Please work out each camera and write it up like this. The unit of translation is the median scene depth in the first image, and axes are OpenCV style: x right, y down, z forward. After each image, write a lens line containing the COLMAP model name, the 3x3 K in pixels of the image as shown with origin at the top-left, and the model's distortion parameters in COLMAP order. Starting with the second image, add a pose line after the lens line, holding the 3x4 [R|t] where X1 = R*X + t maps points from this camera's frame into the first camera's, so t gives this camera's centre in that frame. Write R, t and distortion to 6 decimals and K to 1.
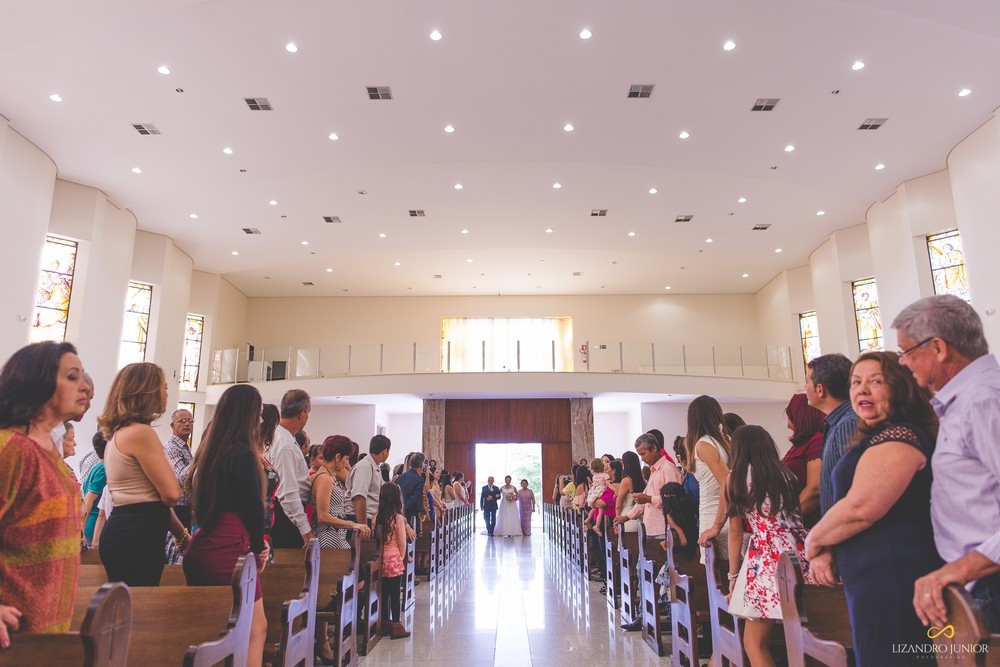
lens RADIAL K [[698.2, 0, 500.0], [0, 698.2, 333.5], [0, 0, 1]] dist [0.002185, 0.000696]
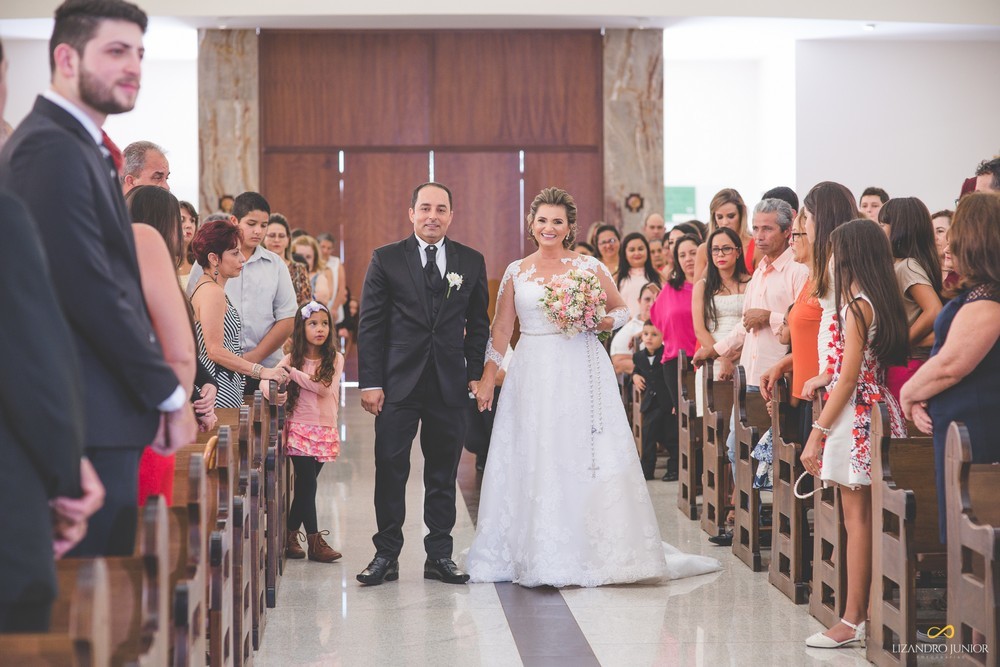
lens RADIAL K [[2379.7, 0, 500.0], [0, 2379.7, 333.5], [0, 0, 1]] dist [-0.036598, -0.188259]
pose [[0.997993, -0.001841, 0.063294, -0.032644], [-0.014262, 0.967357, 0.253017, -0.068326], [-0.061694, -0.253412, 0.965389, -0.240910]]
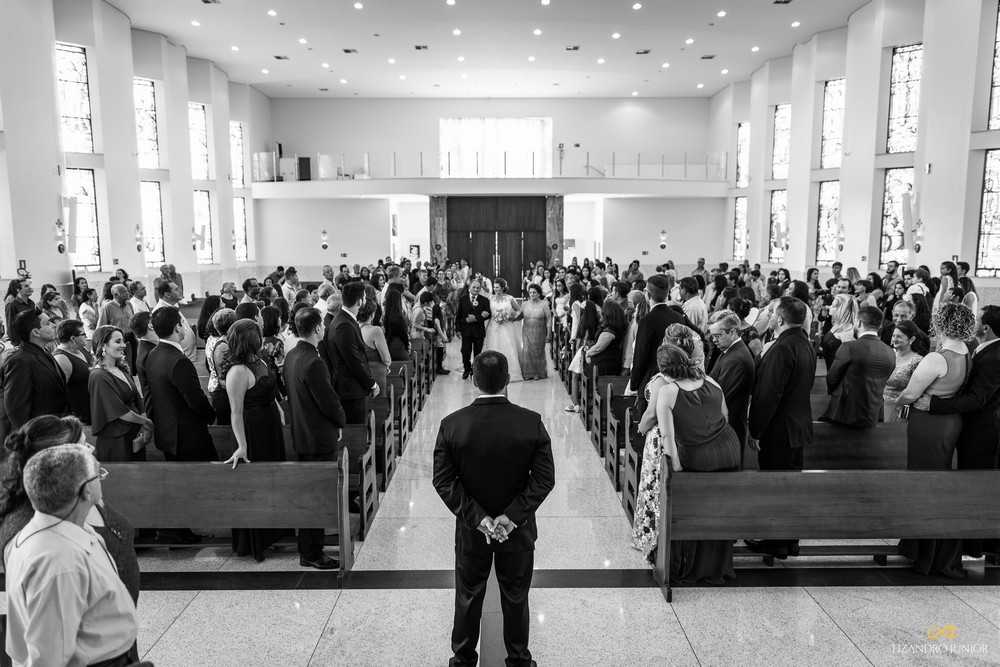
lens RADIAL K [[698.2, 0, 500.0], [0, 698.2, 333.5], [0, 0, 1]] dist [0.002185, 0.000696]
pose [[0.999860, -0.001028, 0.016690, -0.003825], [-0.004932, 0.935570, 0.353106, -0.122134], [-0.015978, -0.353139, 0.935435, -0.268894]]
